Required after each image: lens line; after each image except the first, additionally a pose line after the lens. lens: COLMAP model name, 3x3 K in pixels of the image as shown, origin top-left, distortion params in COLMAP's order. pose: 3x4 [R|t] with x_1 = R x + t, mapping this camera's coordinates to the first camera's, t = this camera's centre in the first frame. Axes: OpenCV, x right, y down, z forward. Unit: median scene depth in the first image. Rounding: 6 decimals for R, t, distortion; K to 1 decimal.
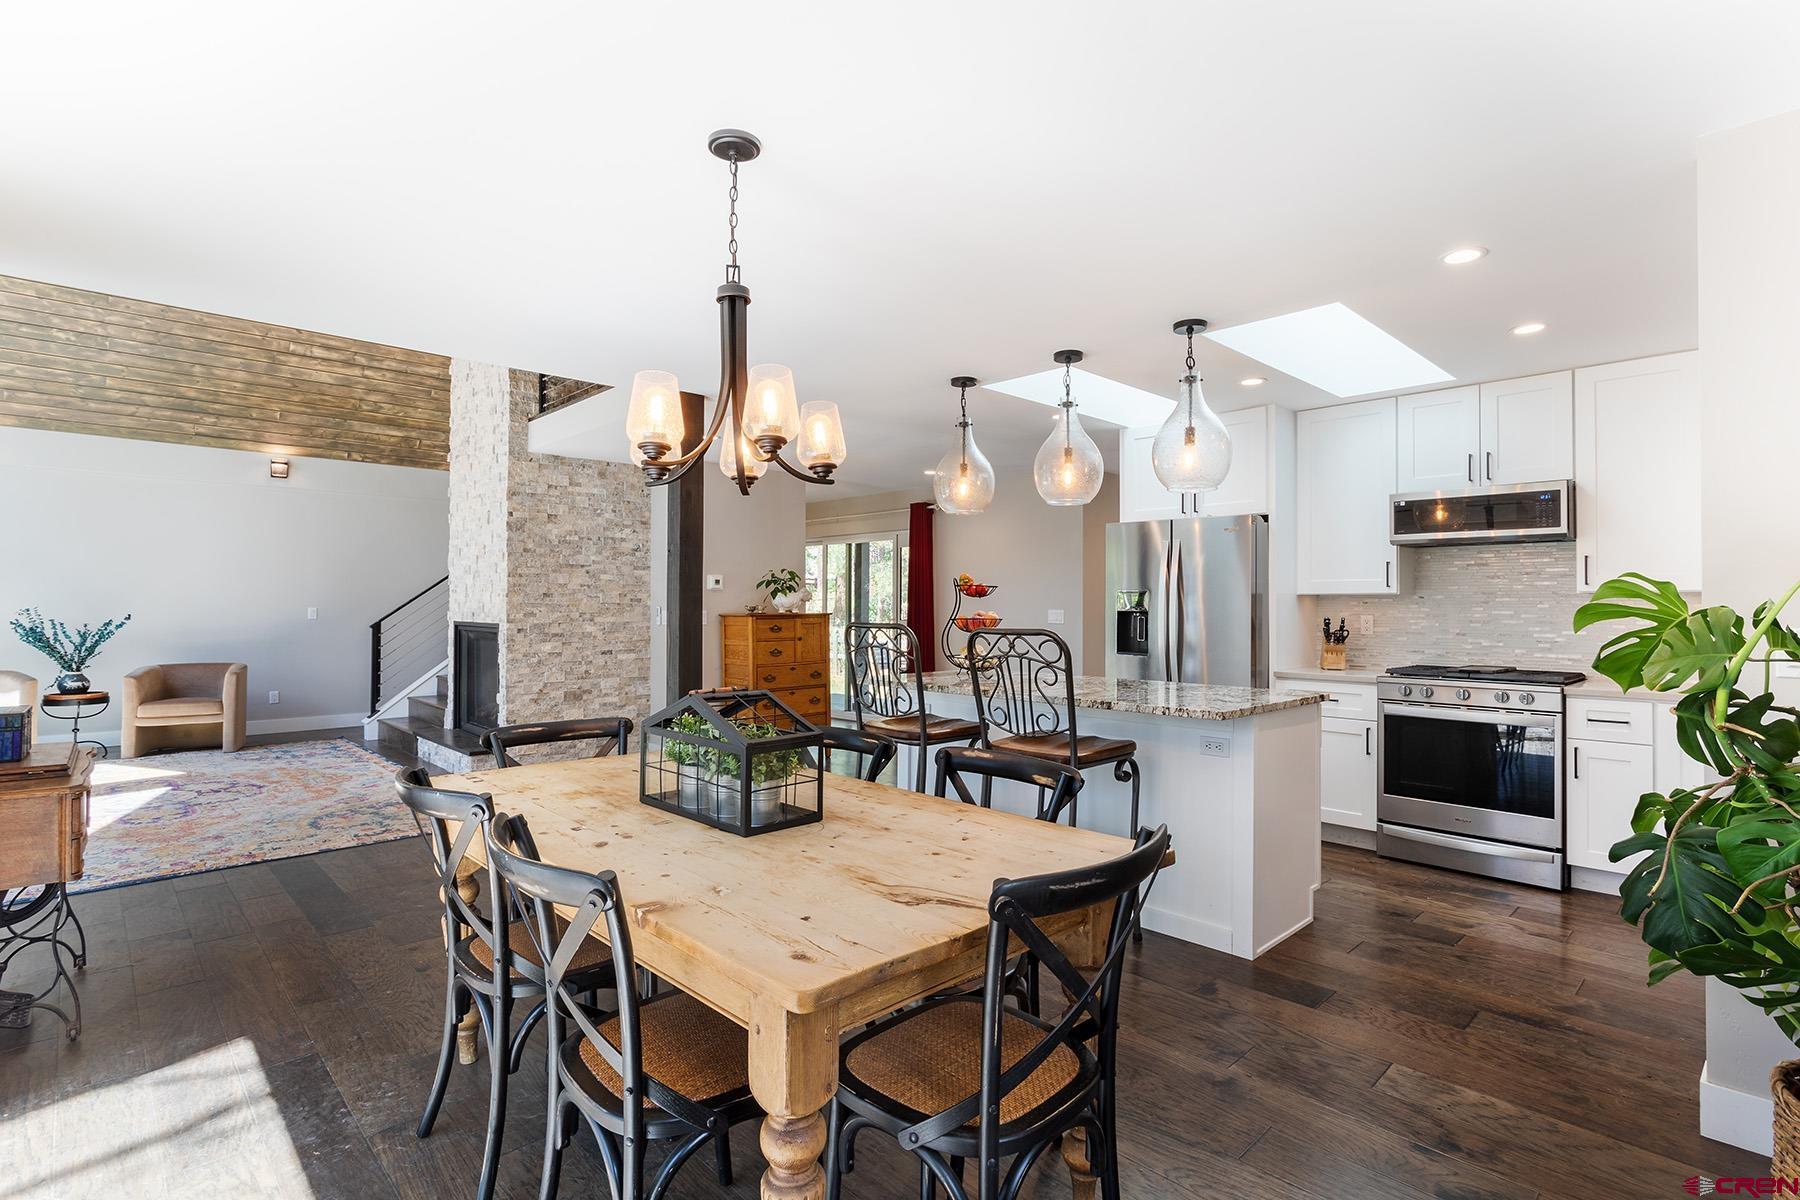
lens RADIAL K [[869.0, 0, 895.5], [0, 869.0, 594.6], [0, 0, 1]] dist [-0.016520, 0.008405]
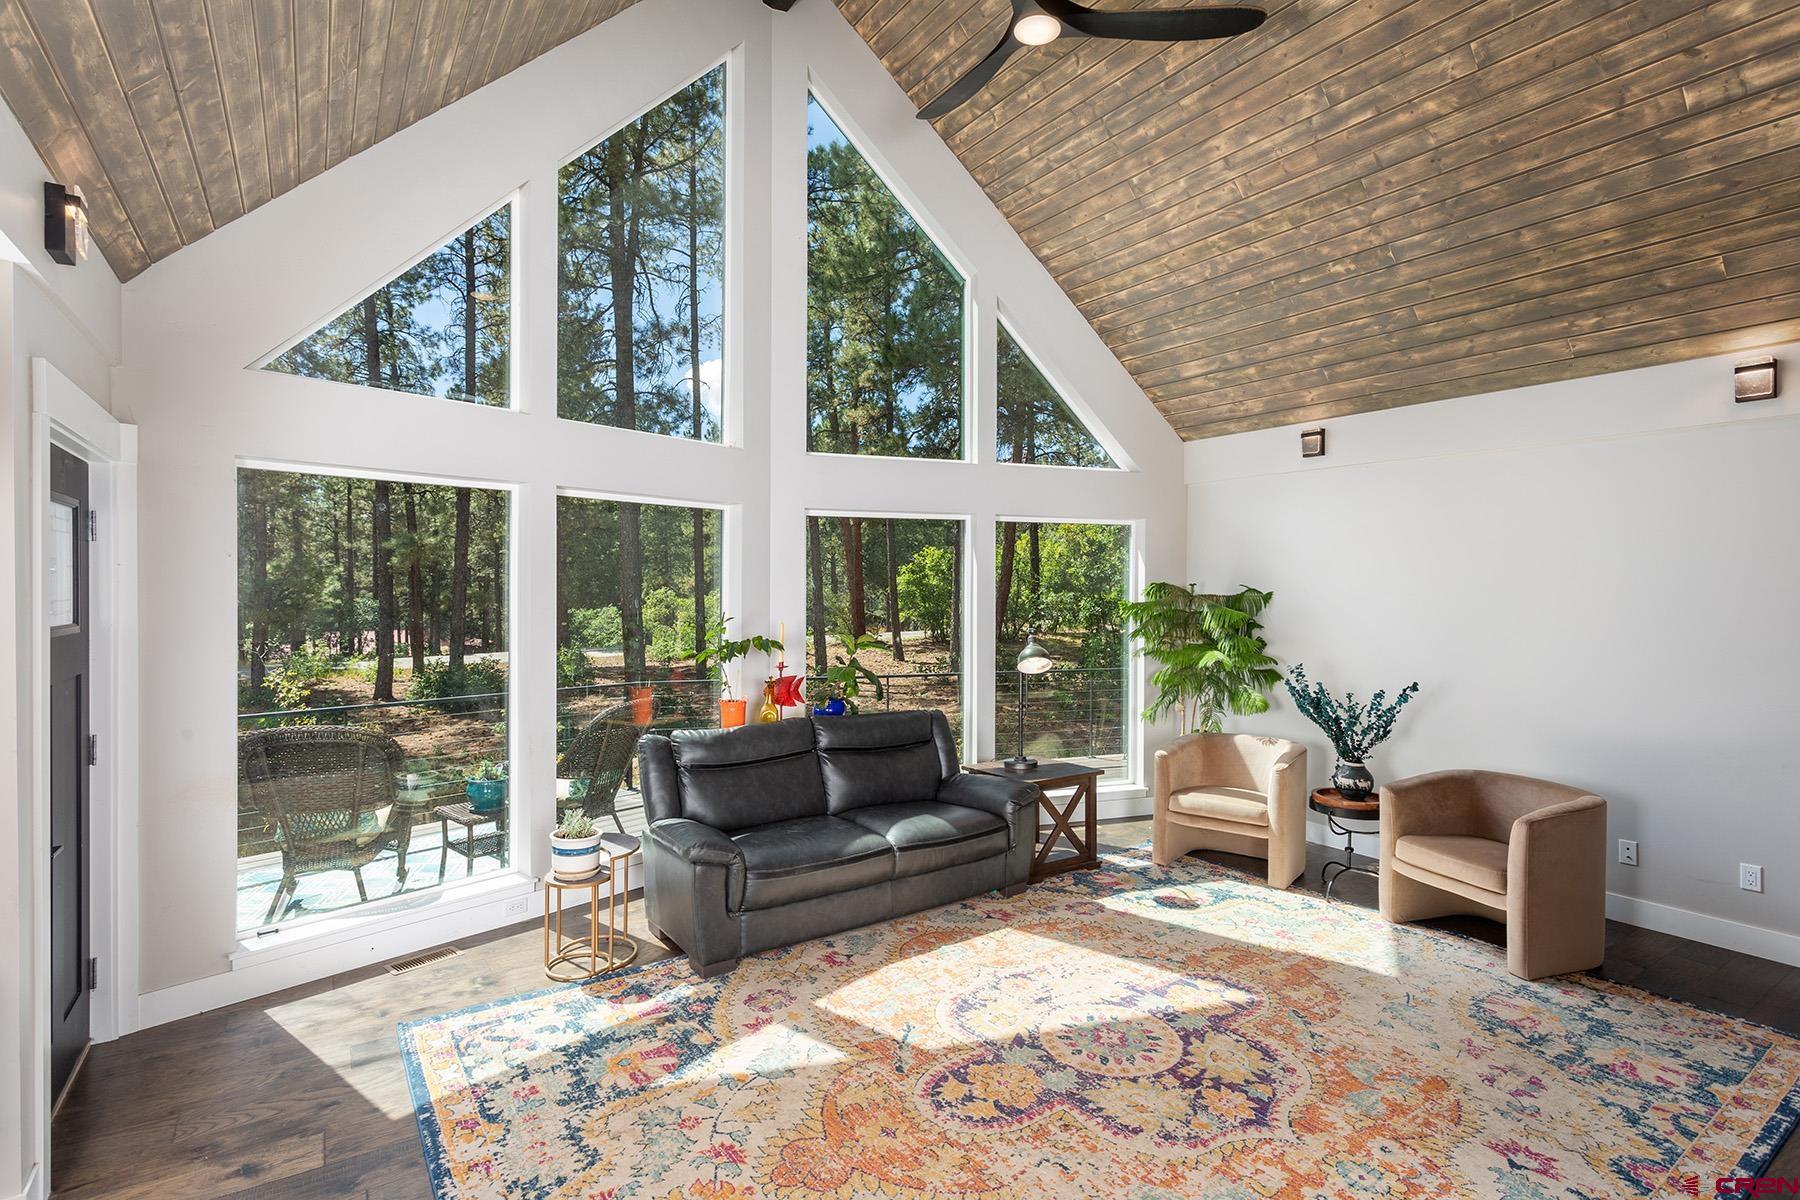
lens RADIAL K [[869.0, 0, 895.5], [0, 869.0, 594.6], [0, 0, 1]] dist [-0.016520, 0.008405]
pose [[-0.172098, 0.001431, -0.985079, -0.224030], [0.006492, 0.999979, 0.000318, -0.042783], [0.985058, -0.006340, -0.172104, 0.755810]]
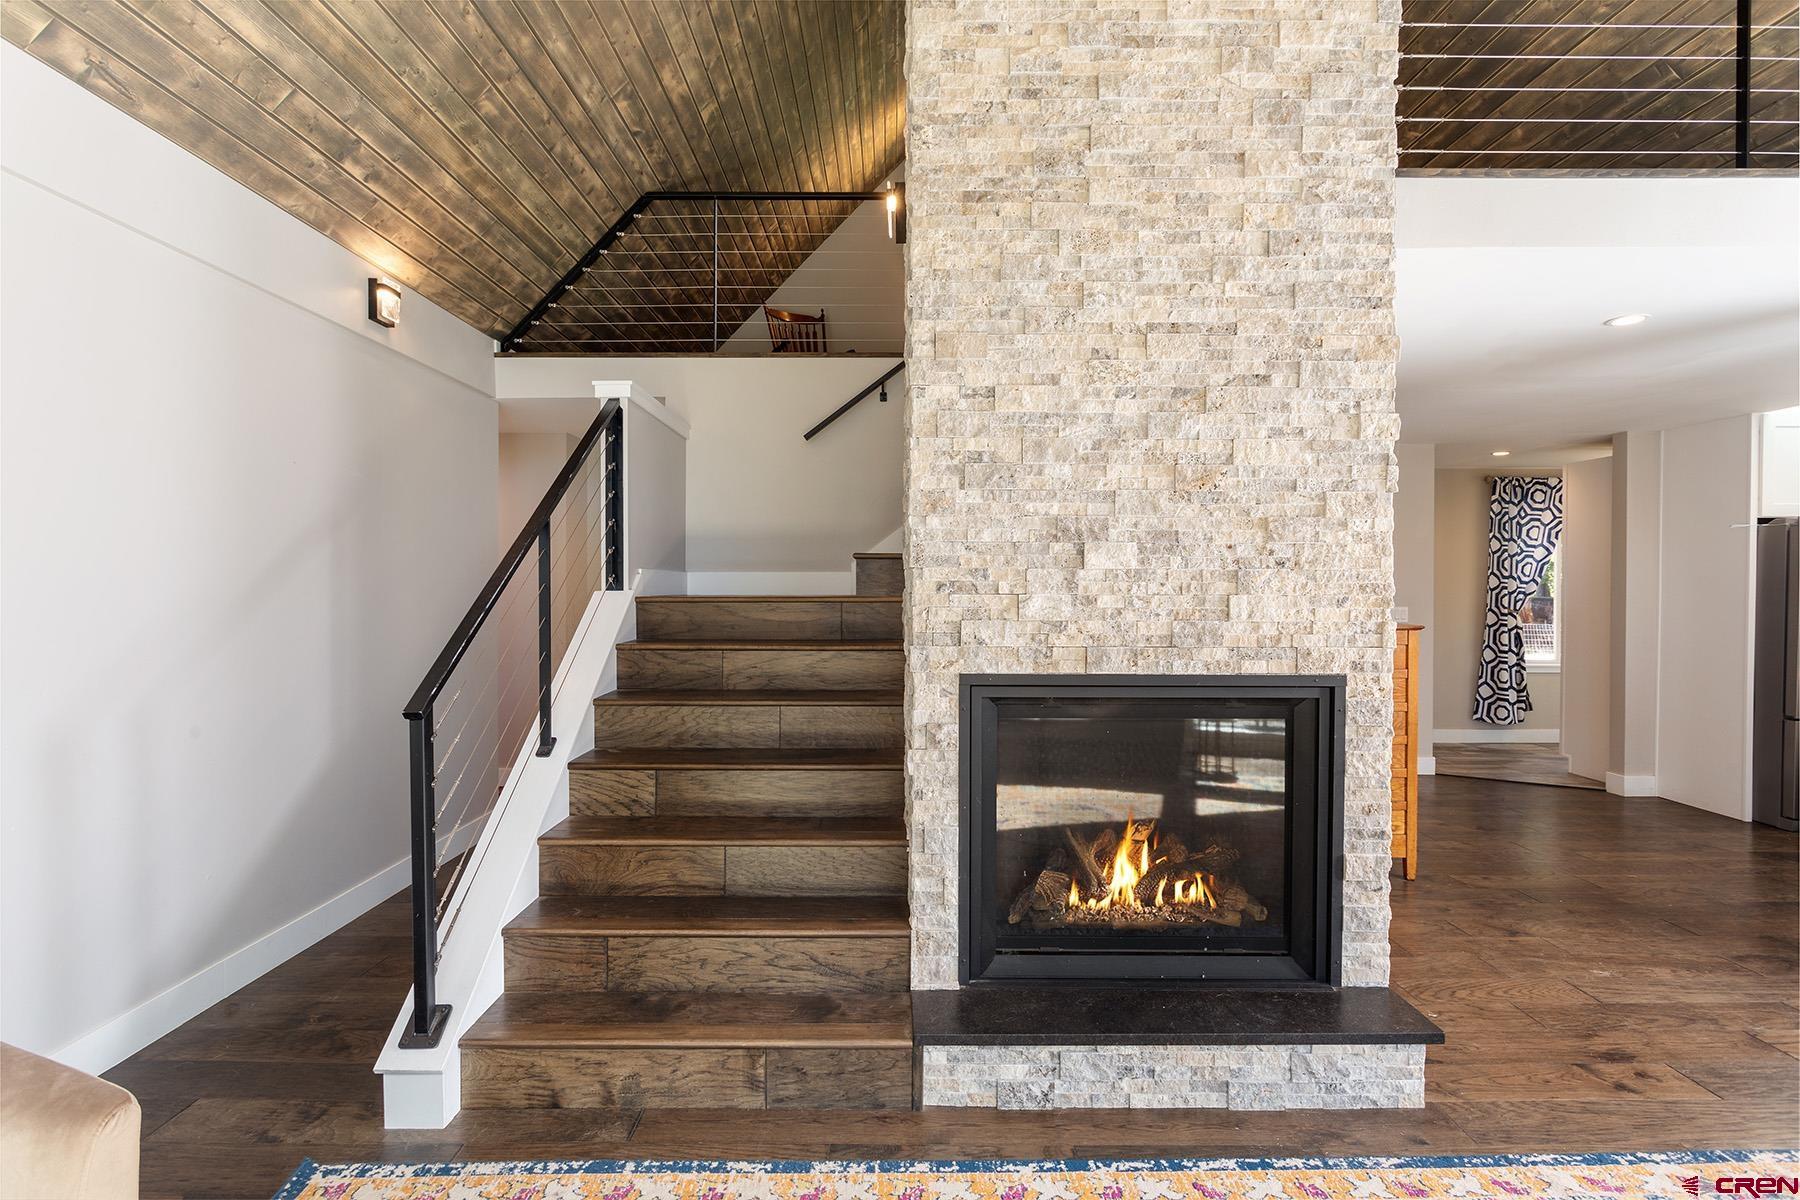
lens RADIAL K [[869.0, 0, 895.5], [0, 869.0, 594.6], [0, 0, 1]] dist [-0.016520, 0.008405]
pose [[0.686814, -0.007646, 0.726793, -0.810363], [-0.008607, 0.999789, 0.018652, -0.007438], [-0.726783, -0.019066, 0.686603, 0.814994]]
